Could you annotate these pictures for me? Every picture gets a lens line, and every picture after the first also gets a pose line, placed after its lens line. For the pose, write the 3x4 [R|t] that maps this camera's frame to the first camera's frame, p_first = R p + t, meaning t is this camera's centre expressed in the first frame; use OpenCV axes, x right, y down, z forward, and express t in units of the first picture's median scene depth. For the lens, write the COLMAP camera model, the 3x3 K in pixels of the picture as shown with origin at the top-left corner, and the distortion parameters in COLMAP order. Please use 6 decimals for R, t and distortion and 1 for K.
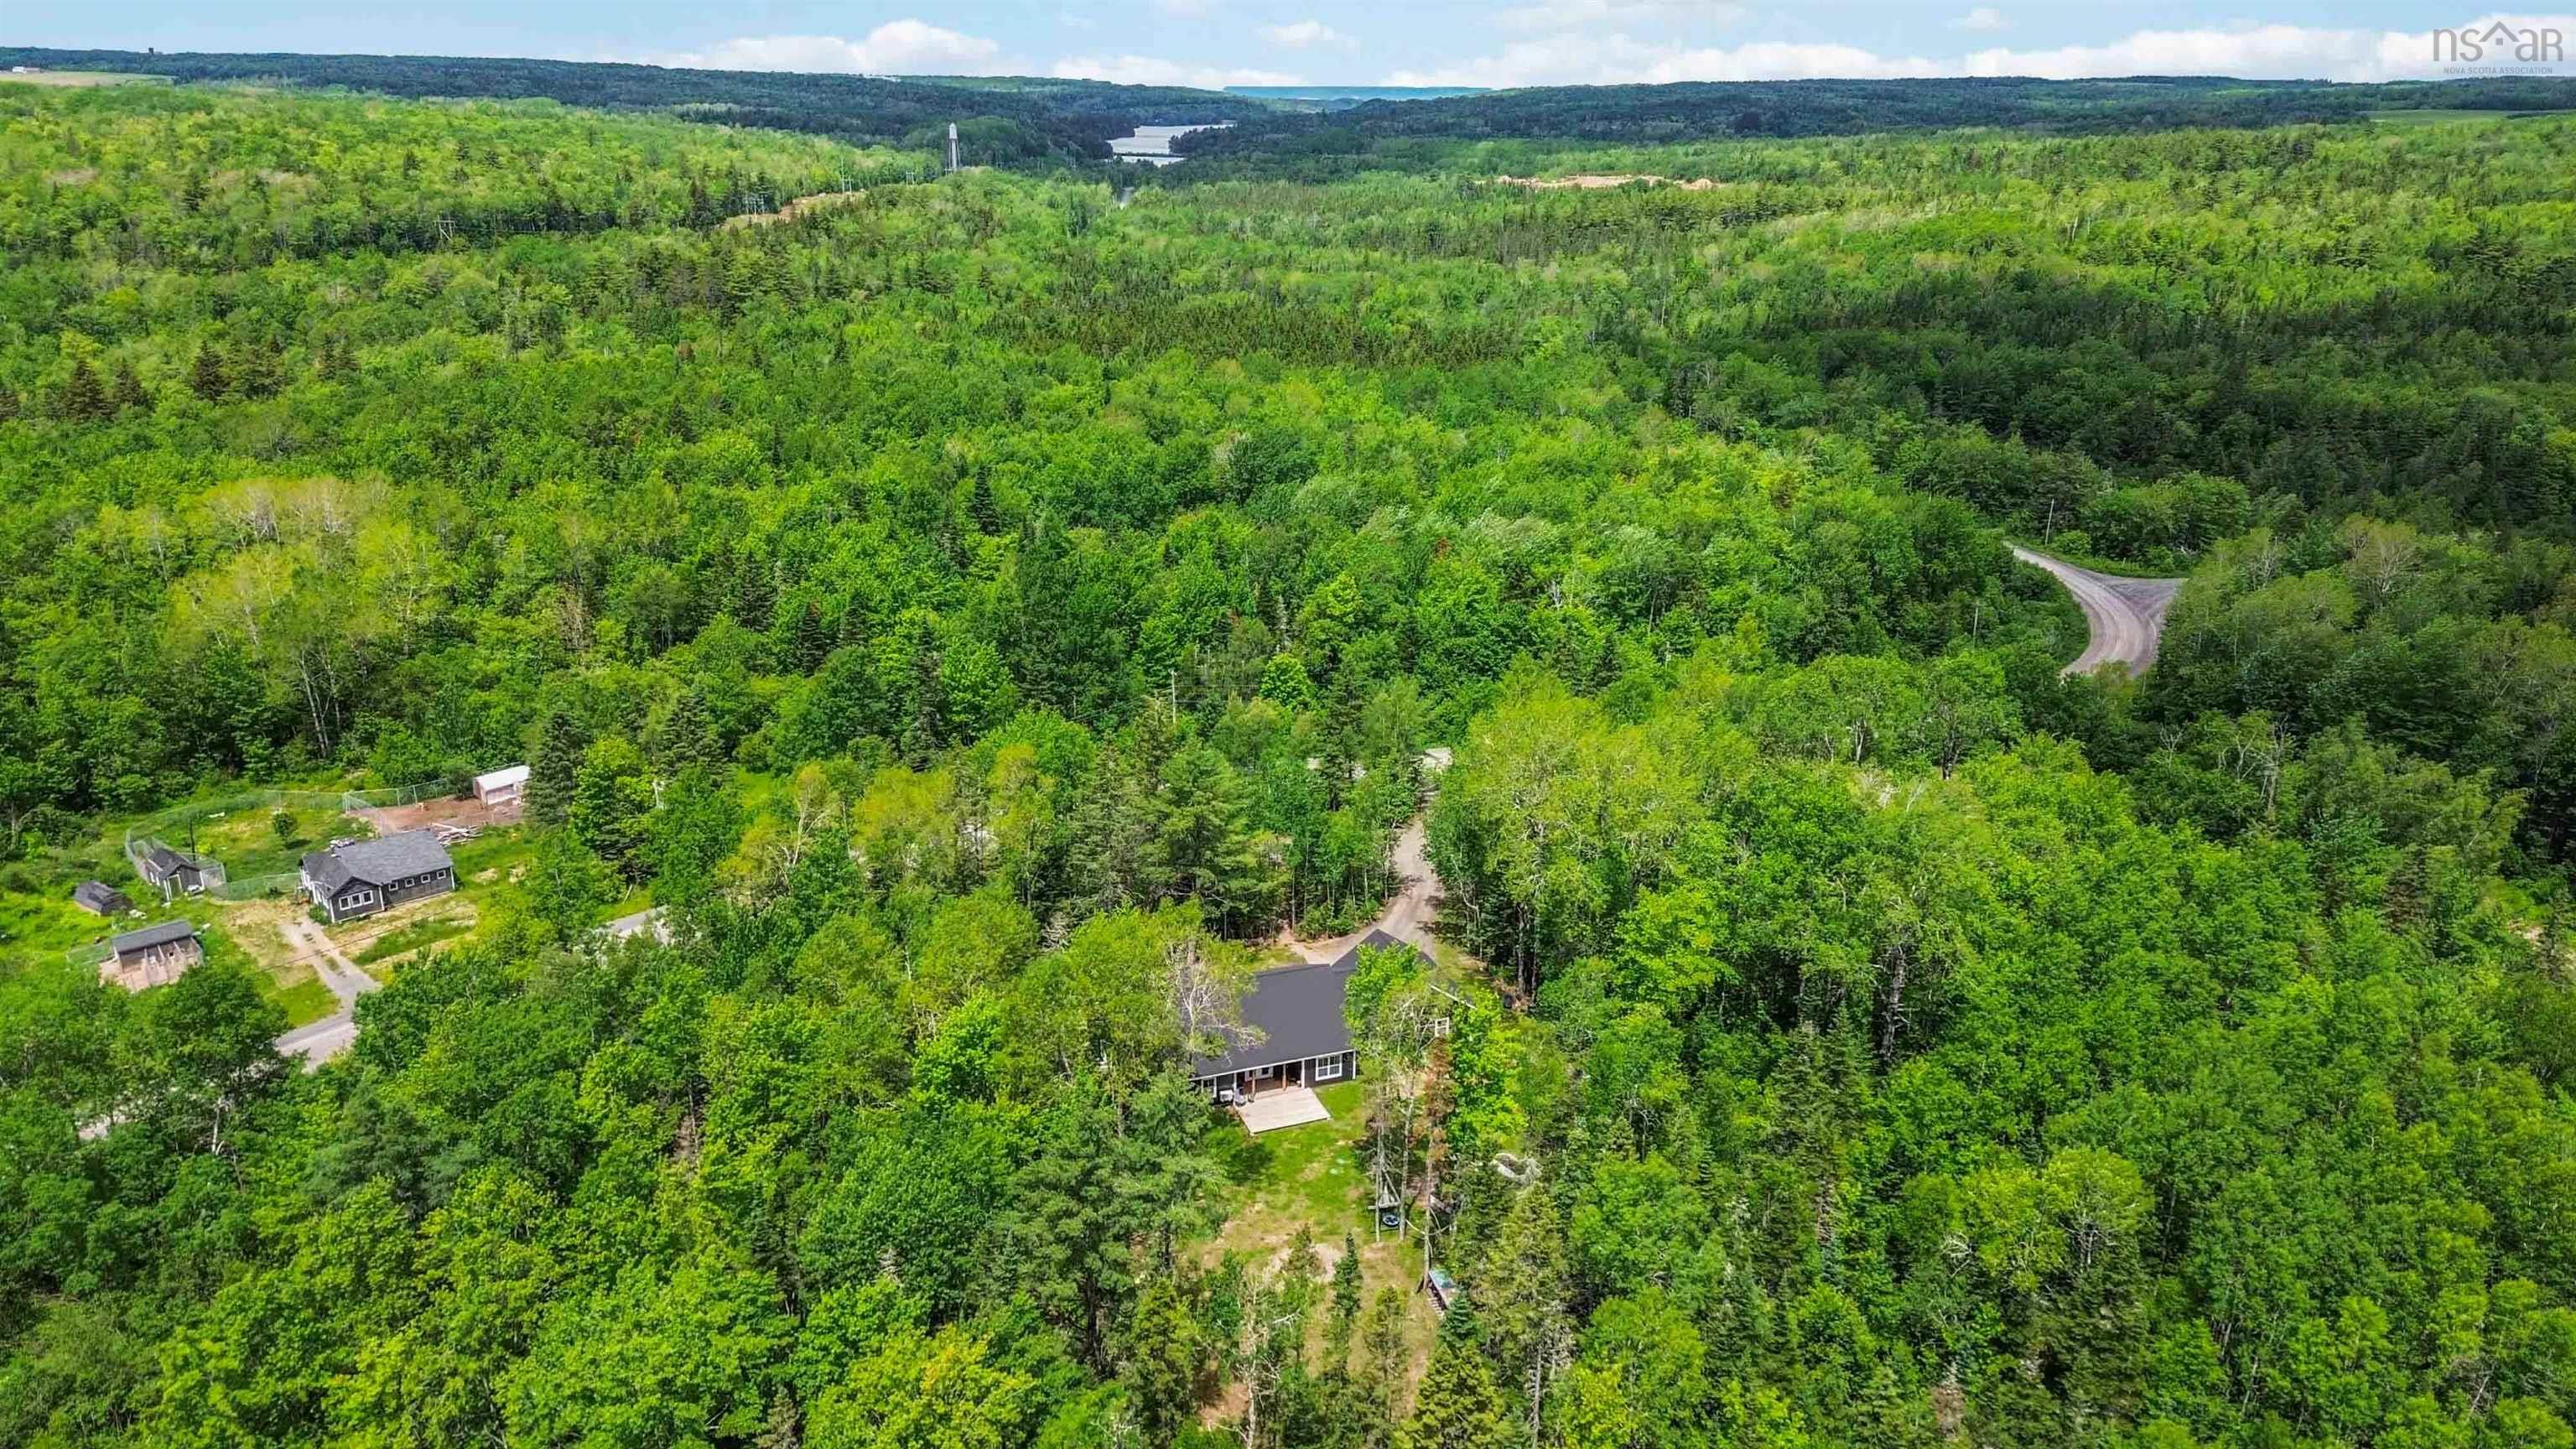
lens RADIAL K [[1860.4, 0, 1328.3], [0, 1860.4, 716.7], [0, 0, 1]] dist [0.053140, -0.054802]
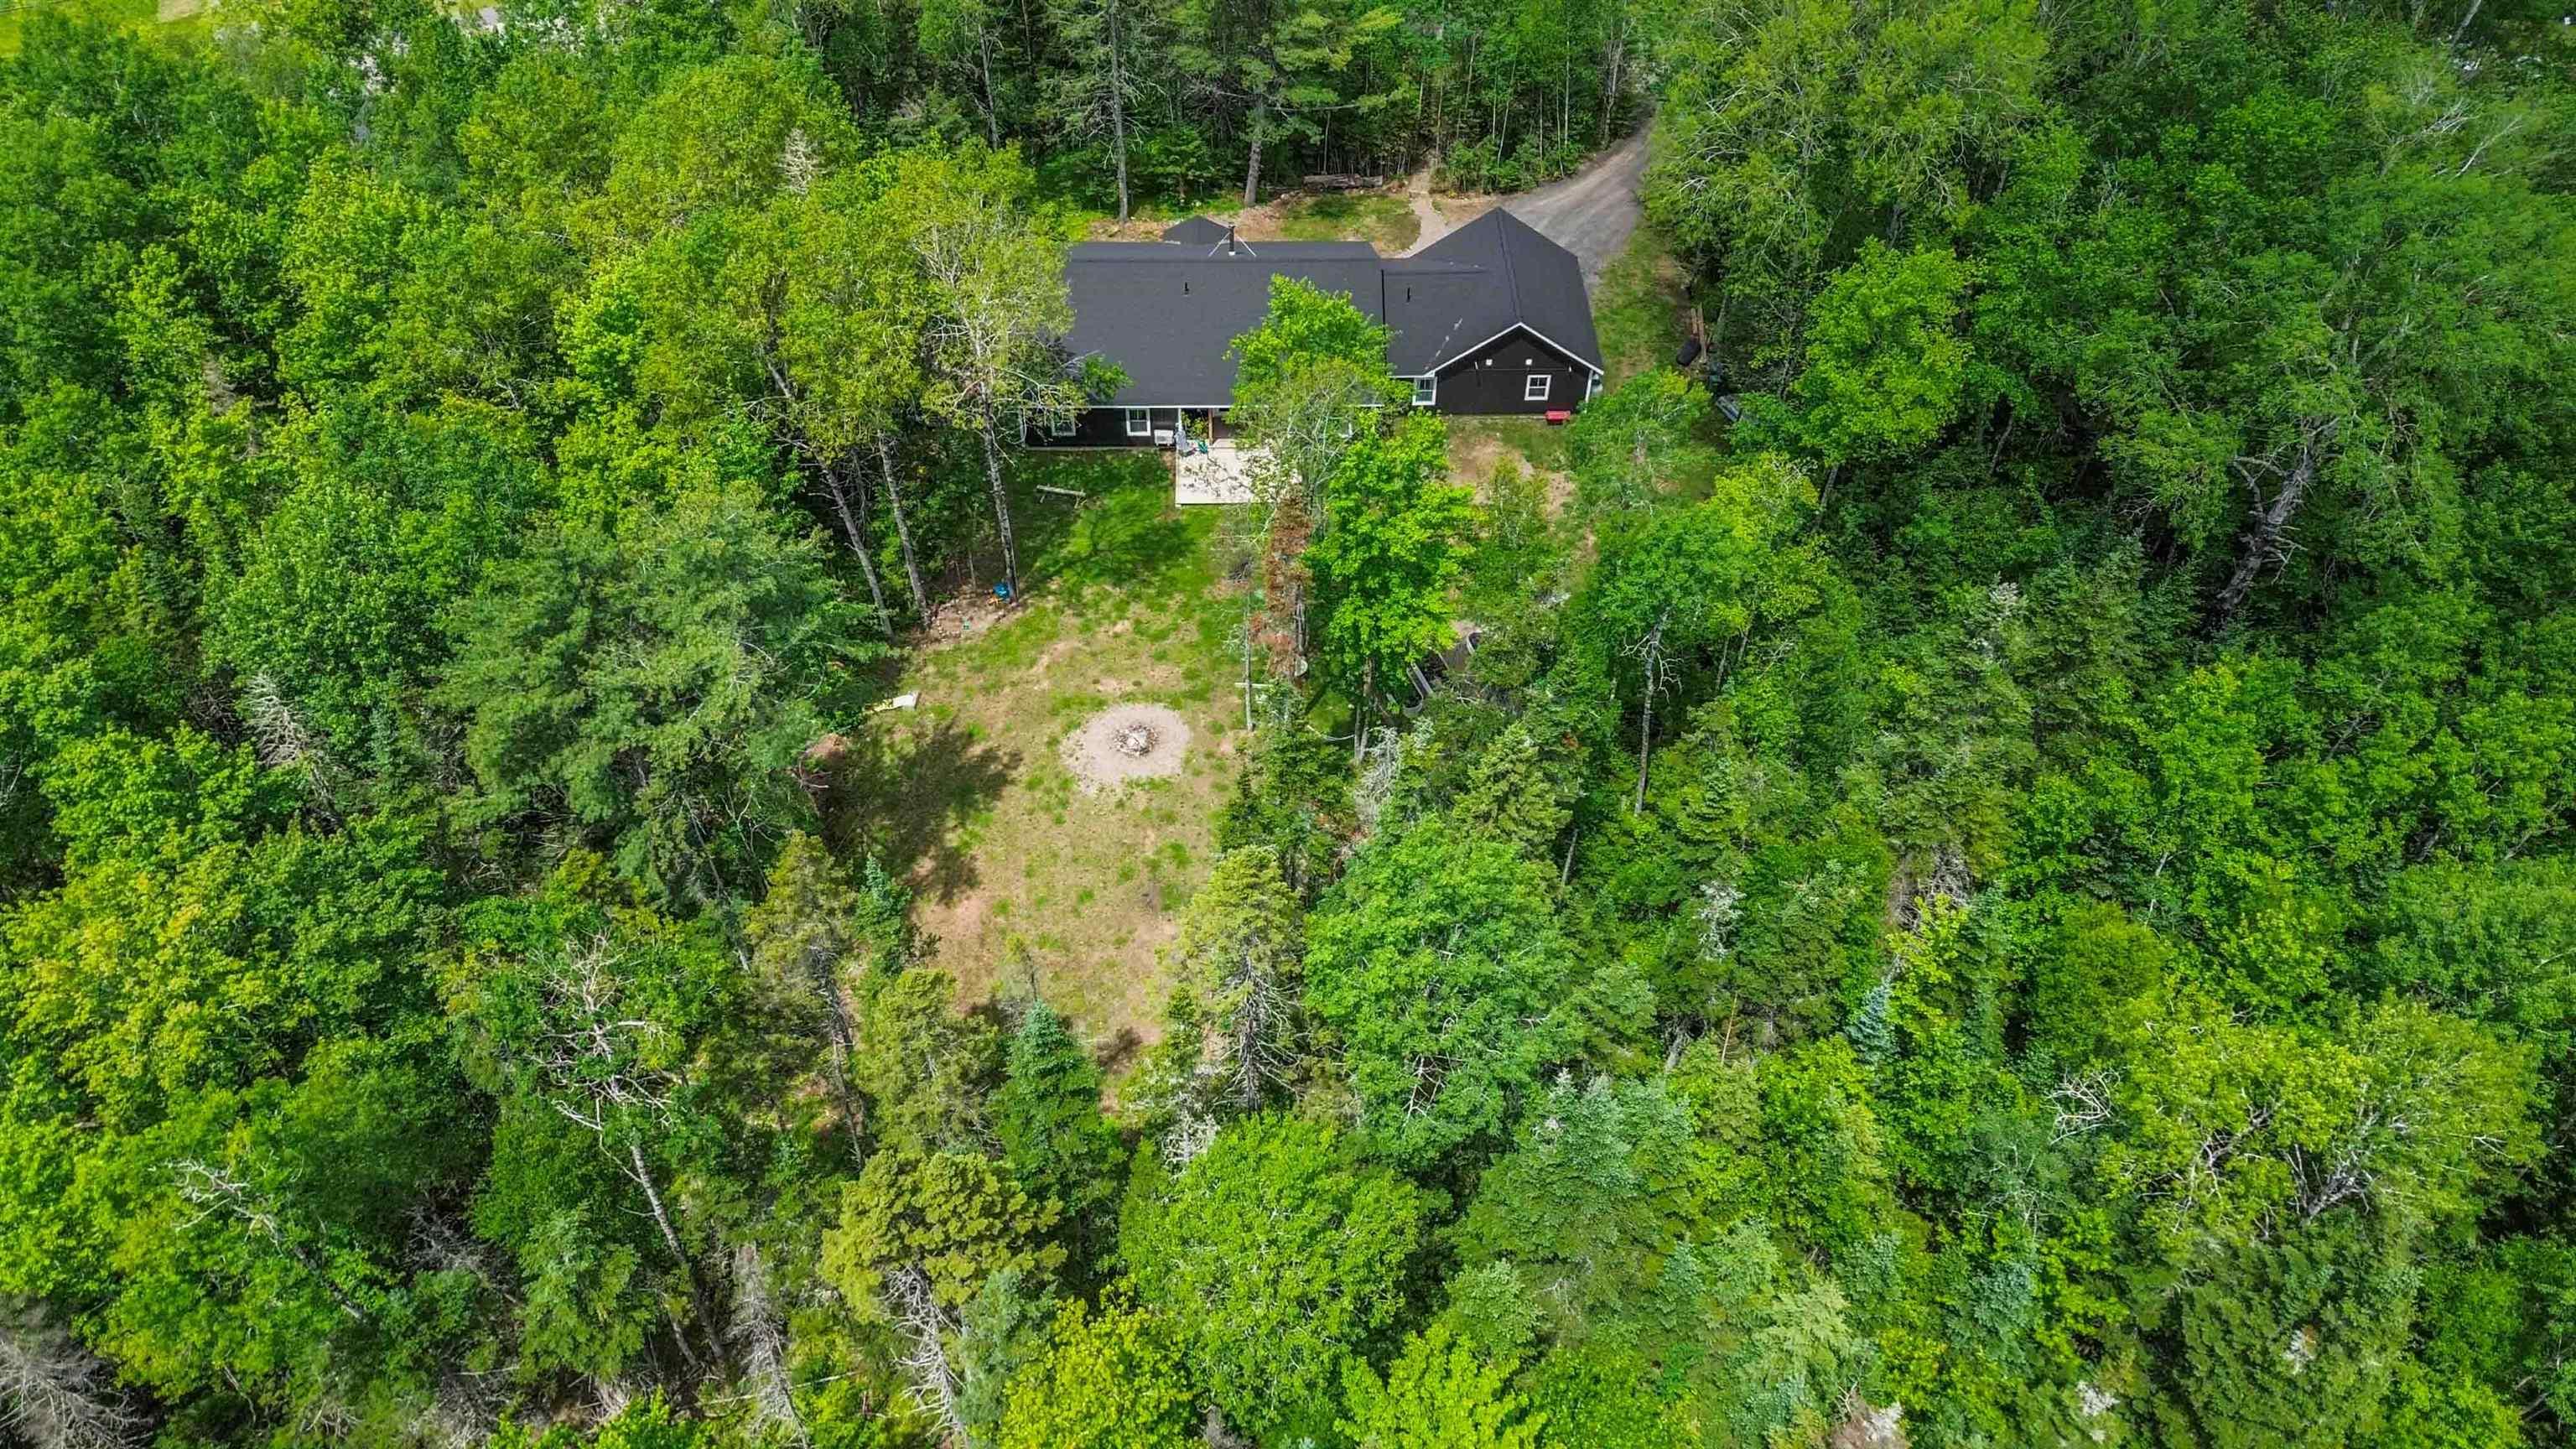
lens RADIAL K [[1860.4, 0, 1328.3], [0, 1860.4, 716.7], [0, 0, 1]] dist [0.053140, -0.054802]
pose [[0.950307, 0.232465, -0.207066, 0.092108], [-0.115992, 0.881639, 0.457448, -0.011066], [0.288898, -0.410698, 0.864792, 0.229925]]
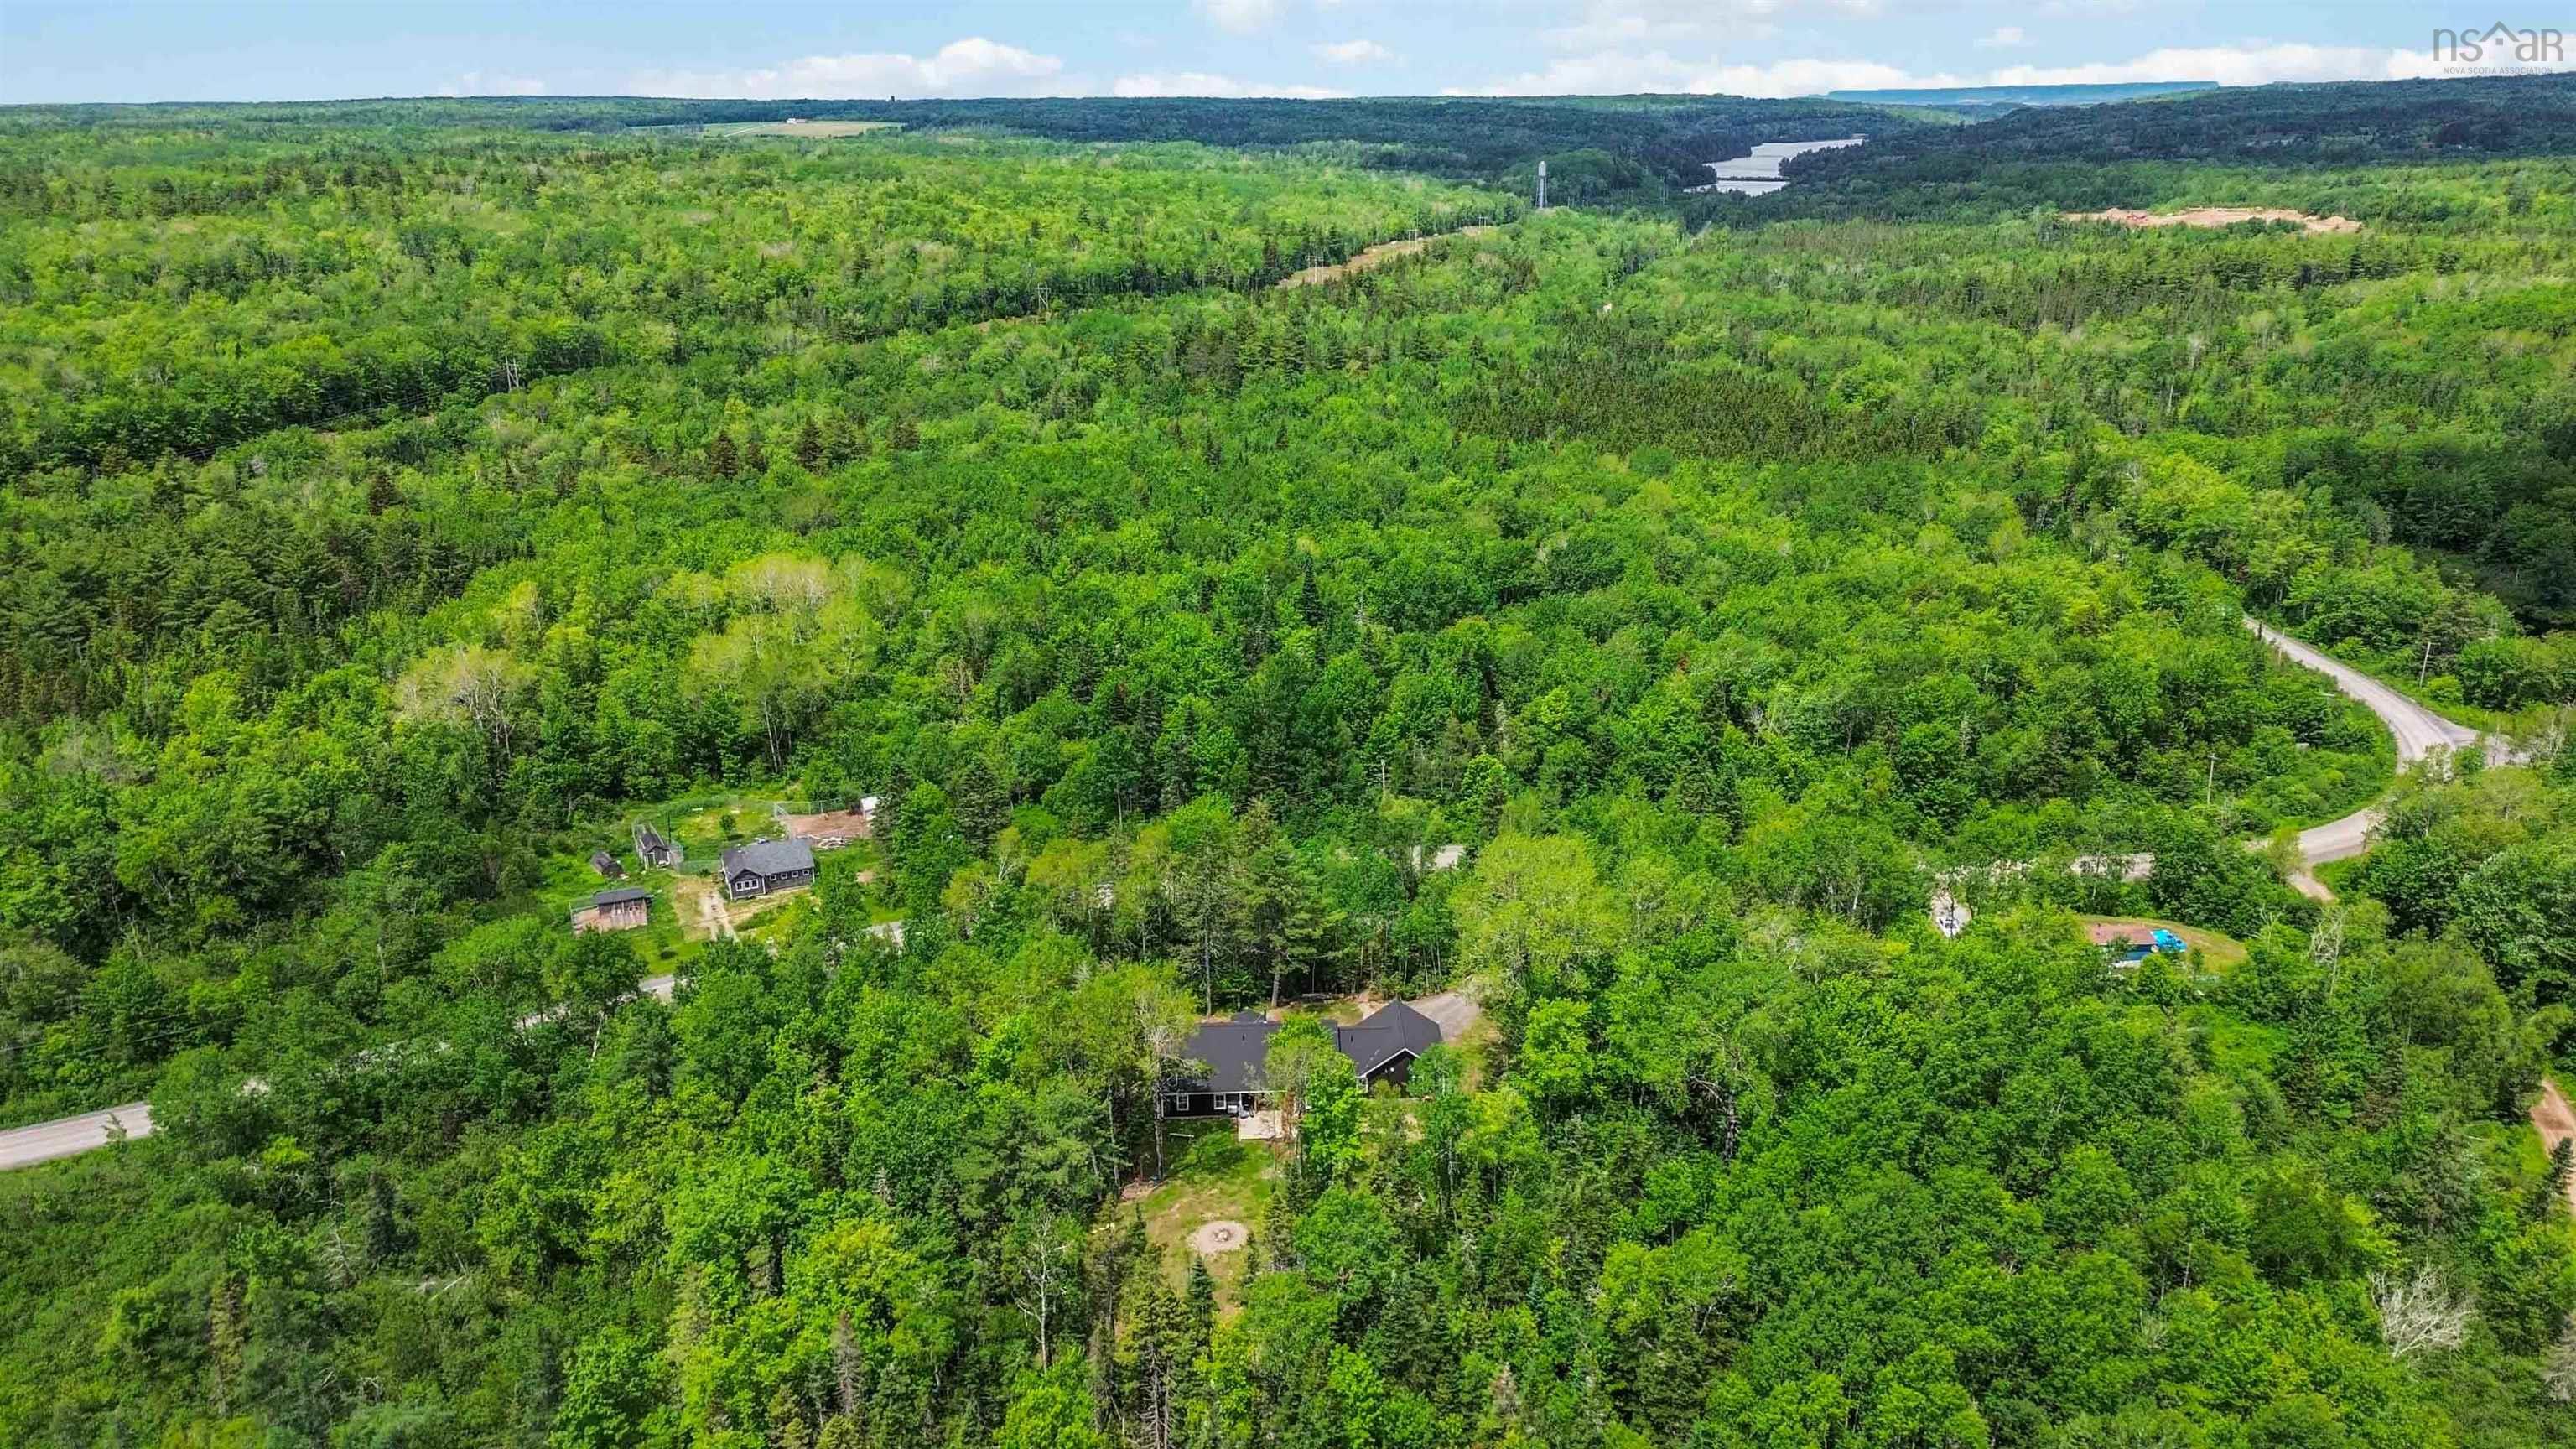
lens RADIAL K [[1832.8, 0, 1288.0], [0, 1832.8, 724.5], [0, 0, 1]] dist [0.069606, -0.056433]
pose [[0.944722, 0.083836, -0.316972, 0.218536], [-0.085006, 0.996329, 0.010161, -0.052106], [0.316660, 0.017346, 0.948380, -0.146805]]
